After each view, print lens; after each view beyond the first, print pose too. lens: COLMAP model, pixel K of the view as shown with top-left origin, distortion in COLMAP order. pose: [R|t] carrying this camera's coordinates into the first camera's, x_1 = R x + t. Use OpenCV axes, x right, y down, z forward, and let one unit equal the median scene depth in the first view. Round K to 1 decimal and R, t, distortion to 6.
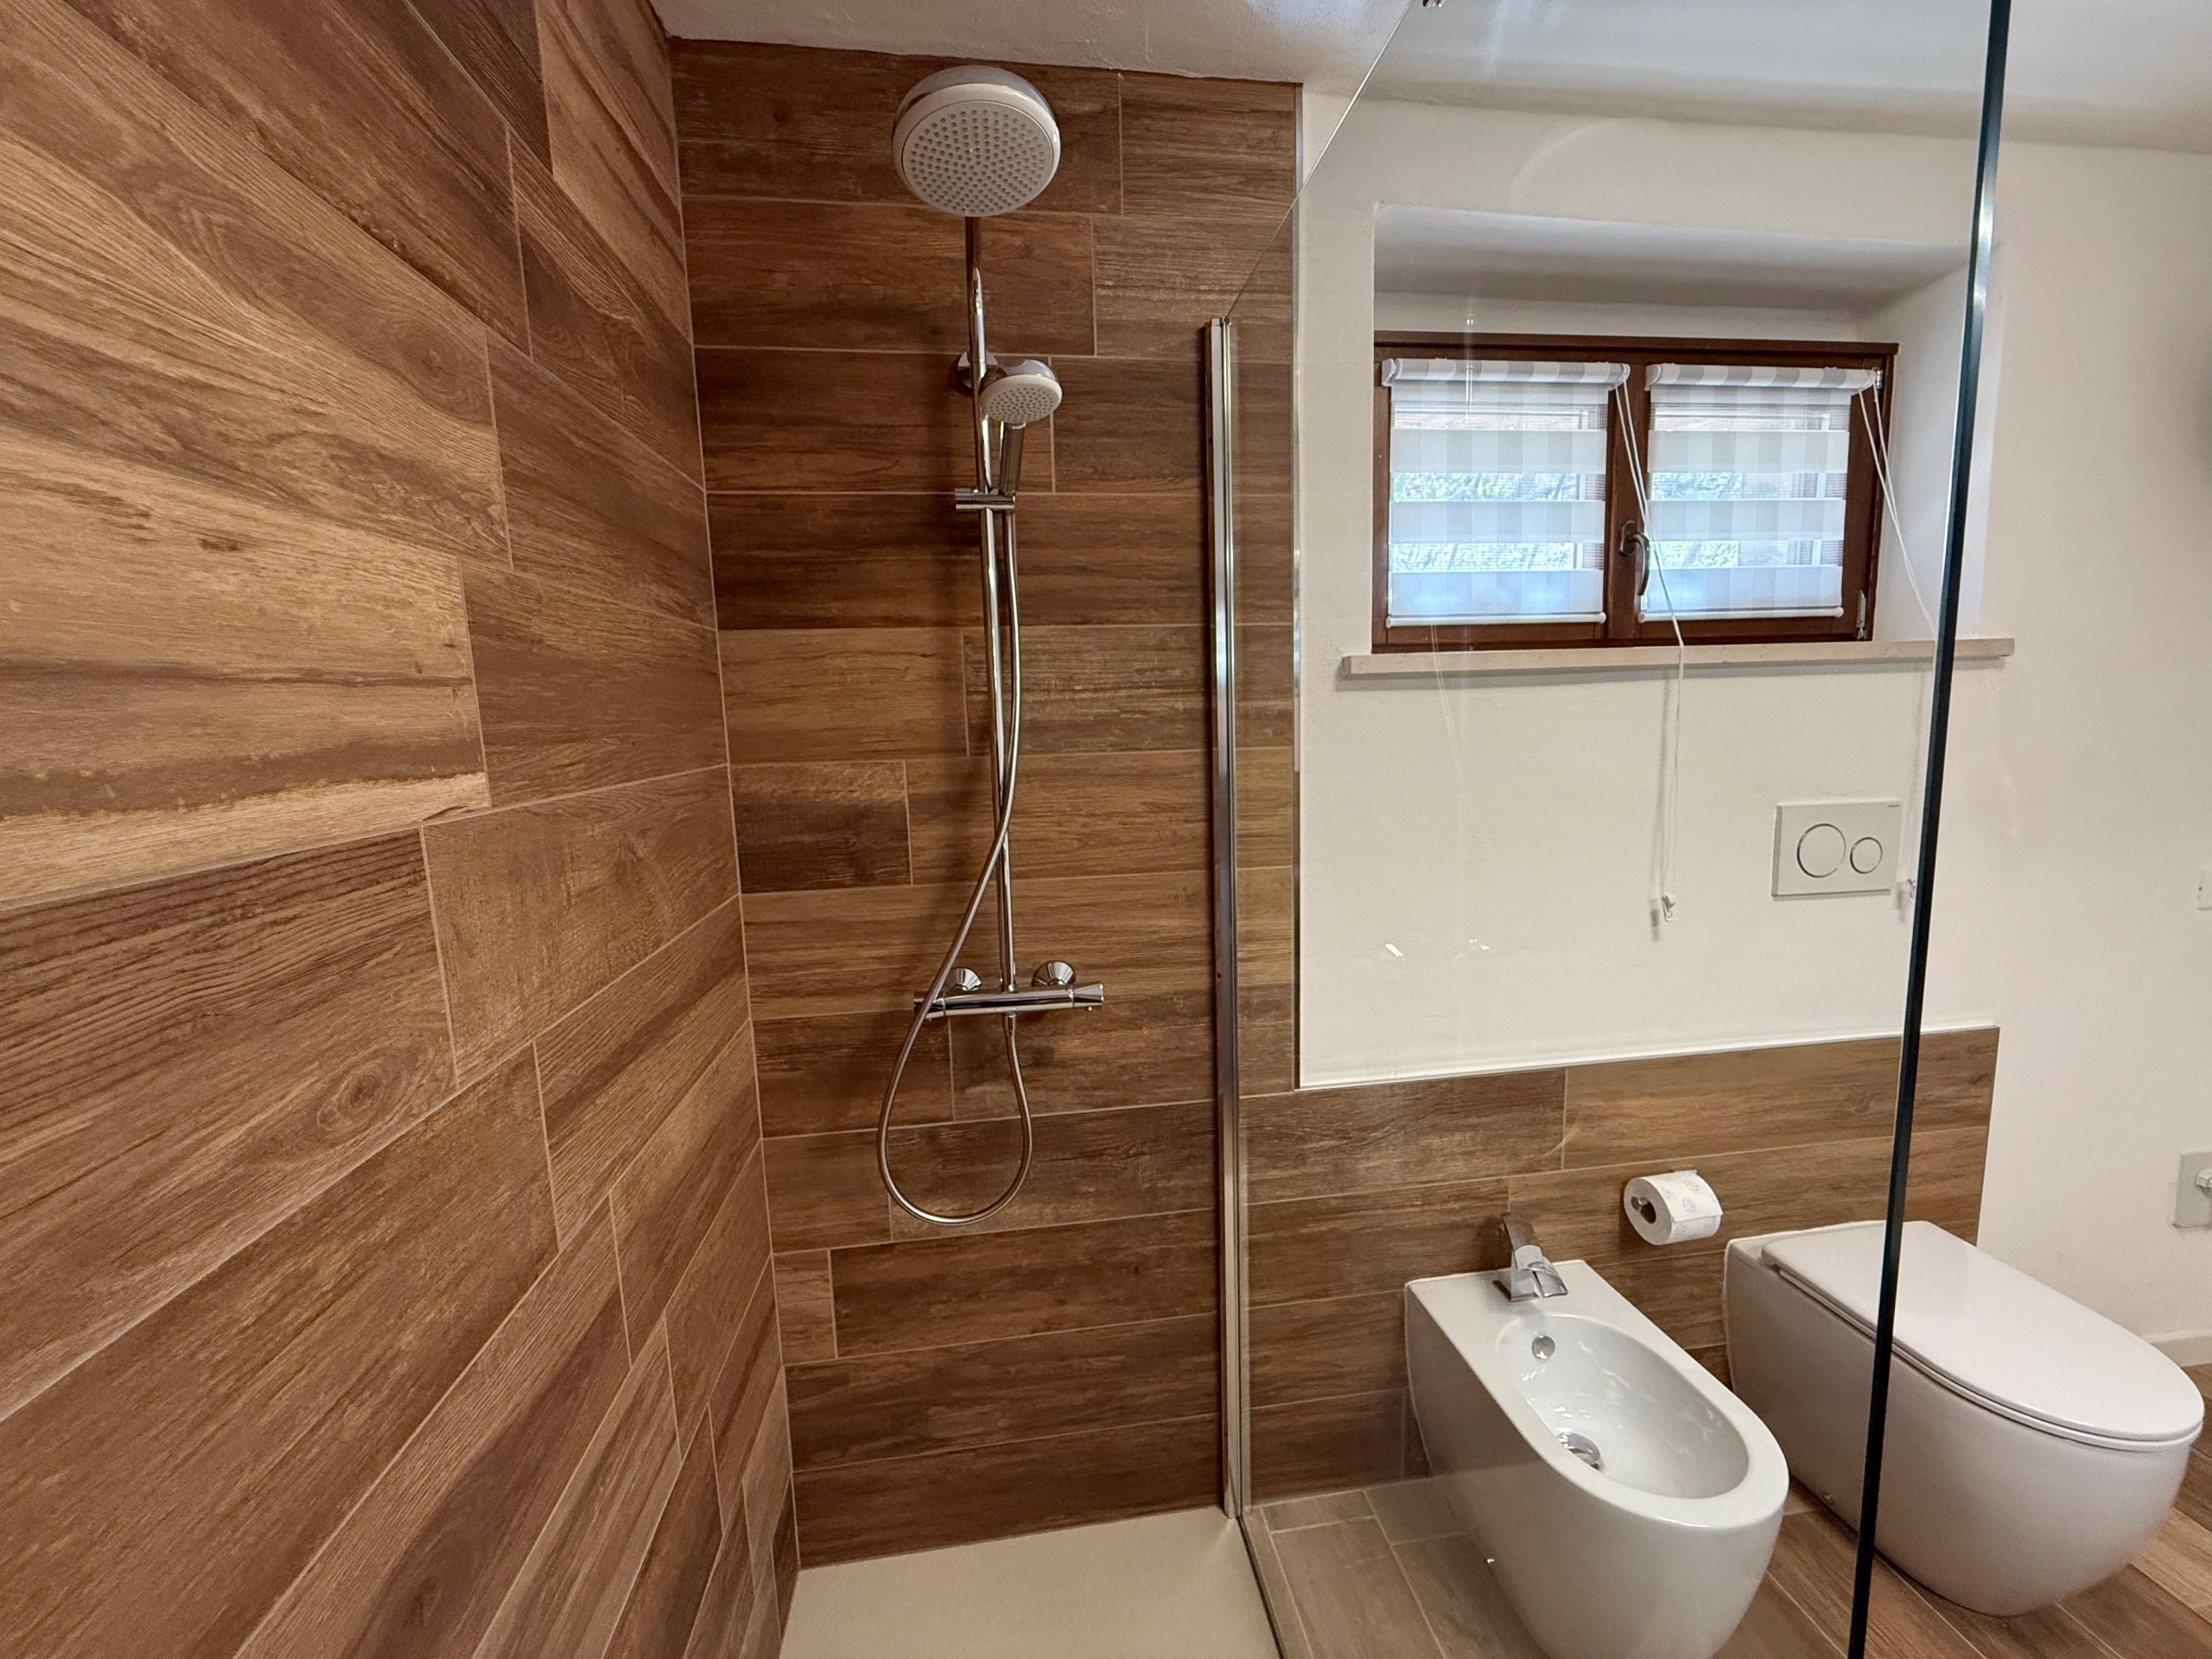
lens RADIAL K [[880.4, 0, 1103.8], [0, 880.4, 830.7], [0, 0, 1]] dist [-0.000265, 0.000145]
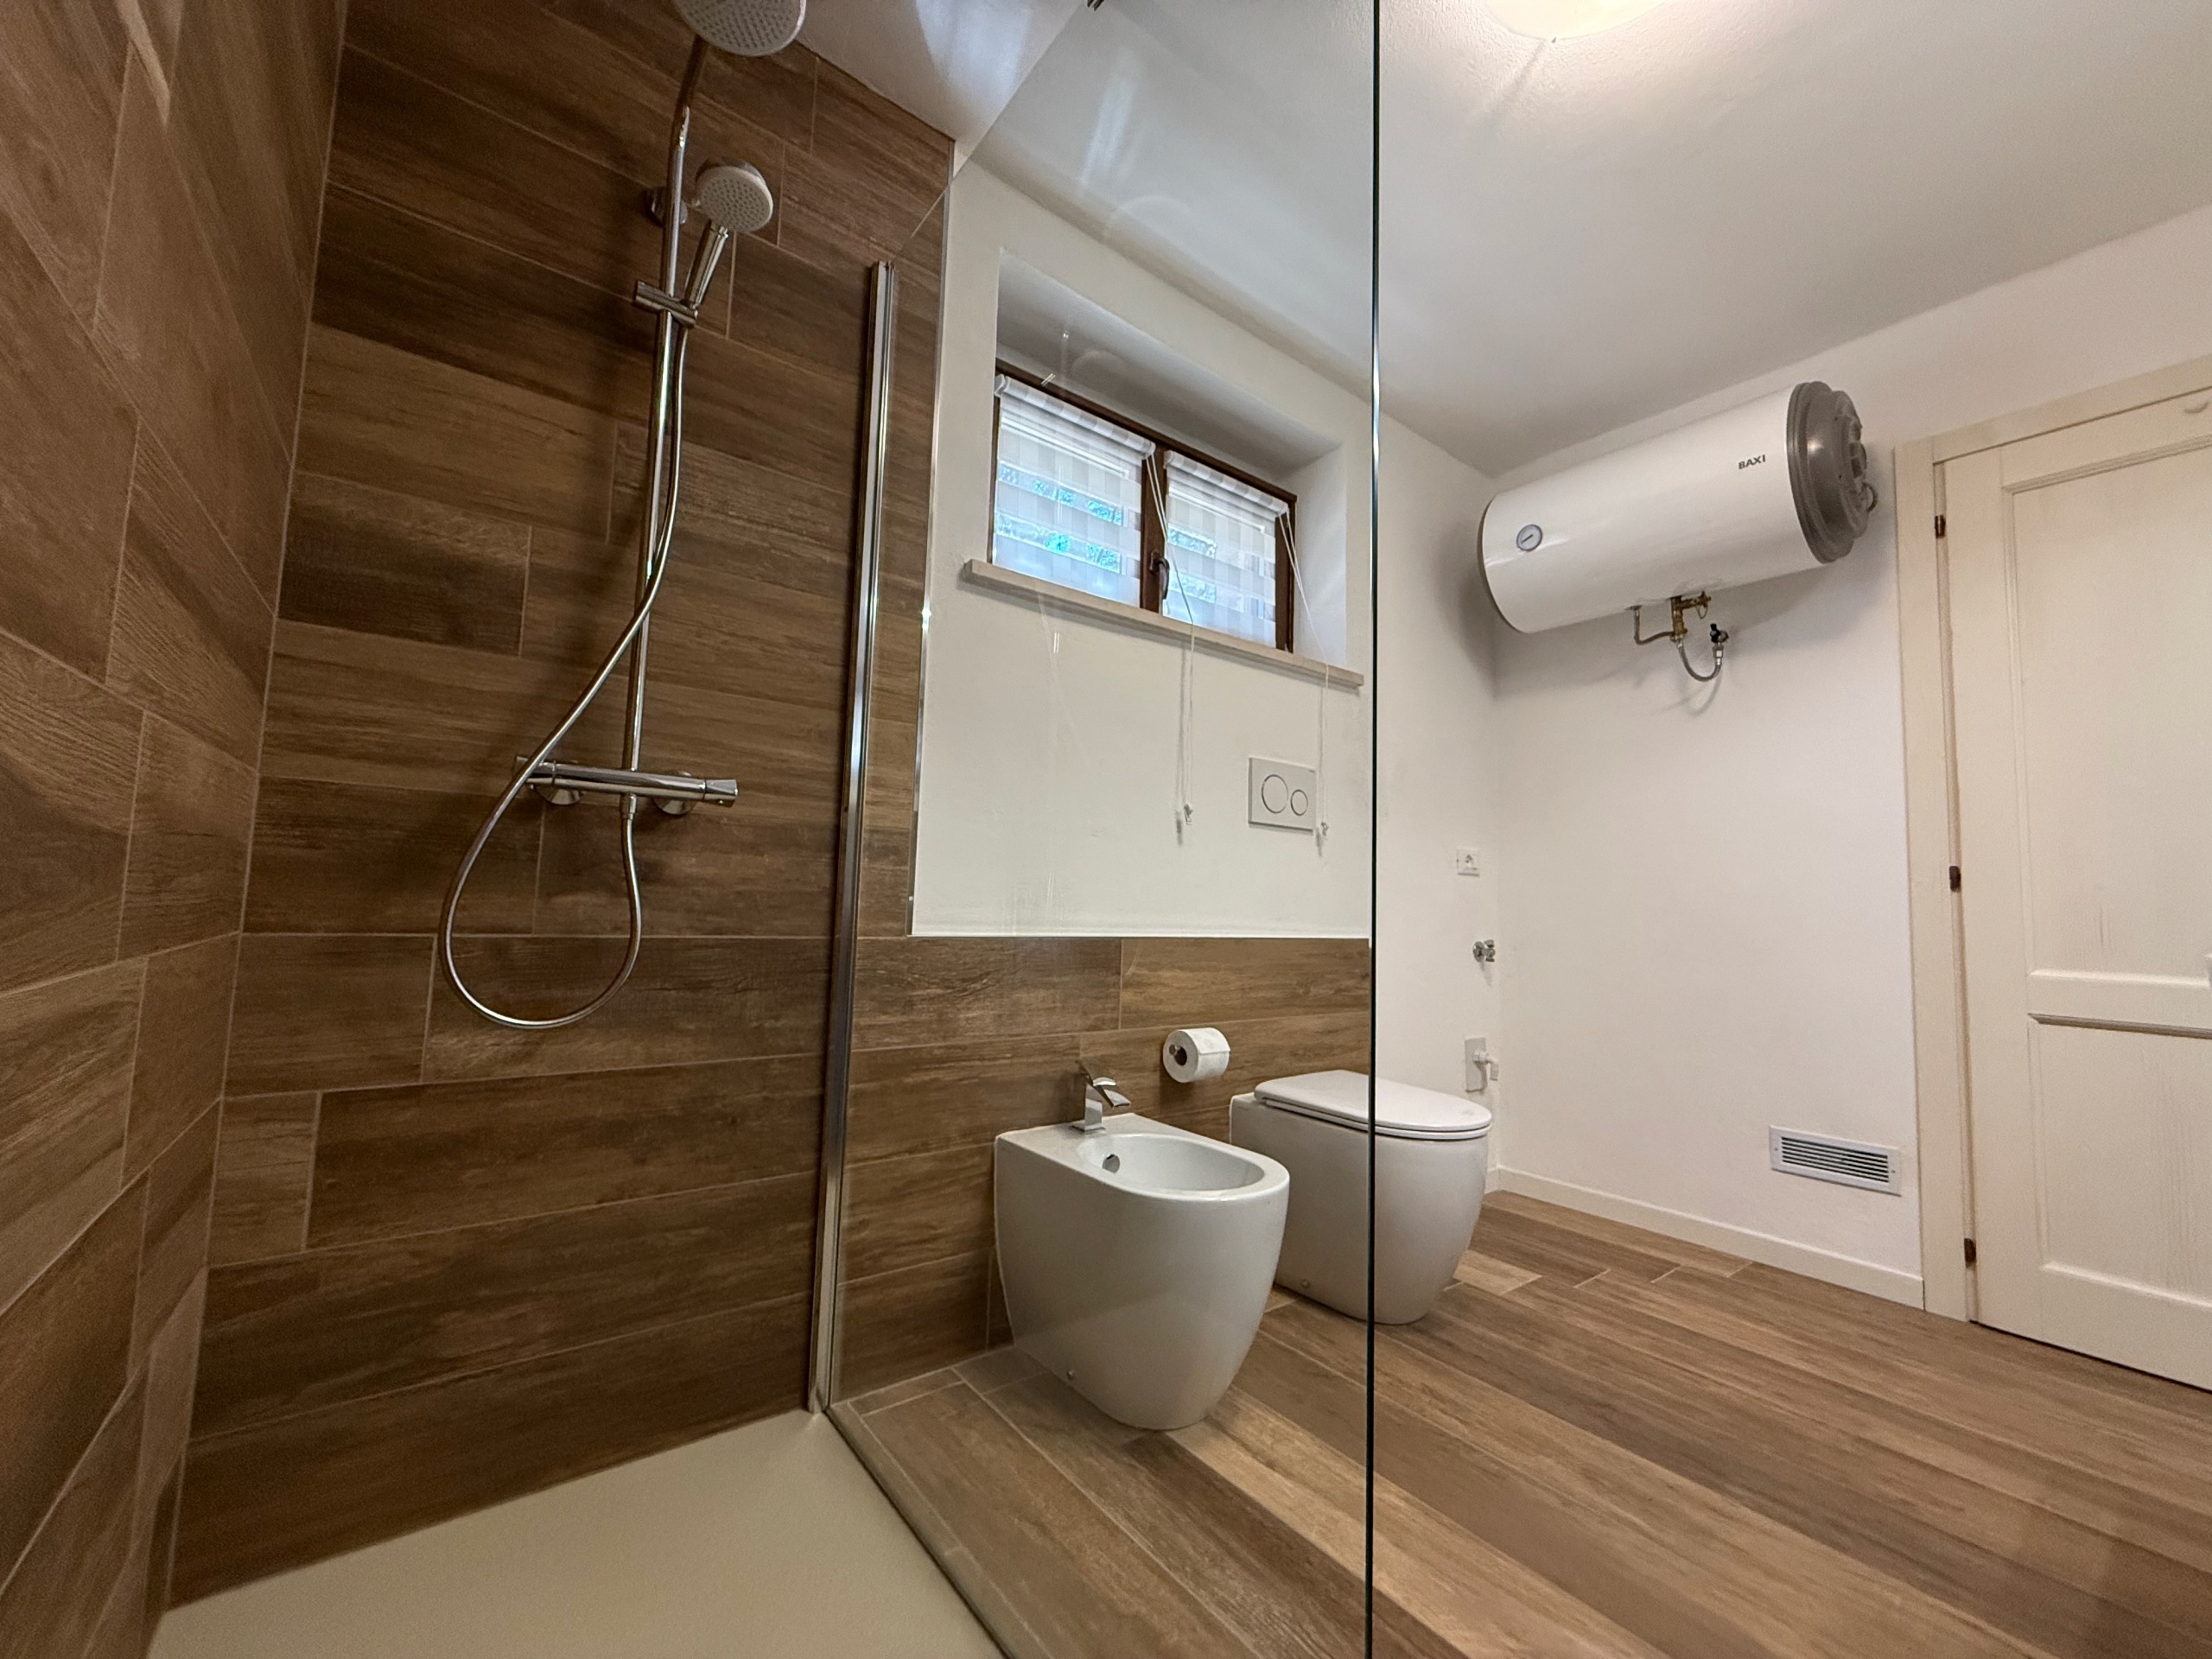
lens RADIAL K [[880.4, 0, 1103.8], [0, 880.4, 830.7], [0, 0, 1]] dist [-0.000265, 0.000145]
pose [[0.865160, 0.100163, 0.491392, -0.113321], [0.006447, 0.977549, -0.210611, 0.397446], [-0.501455, 0.185380, 0.845090, -0.042457]]
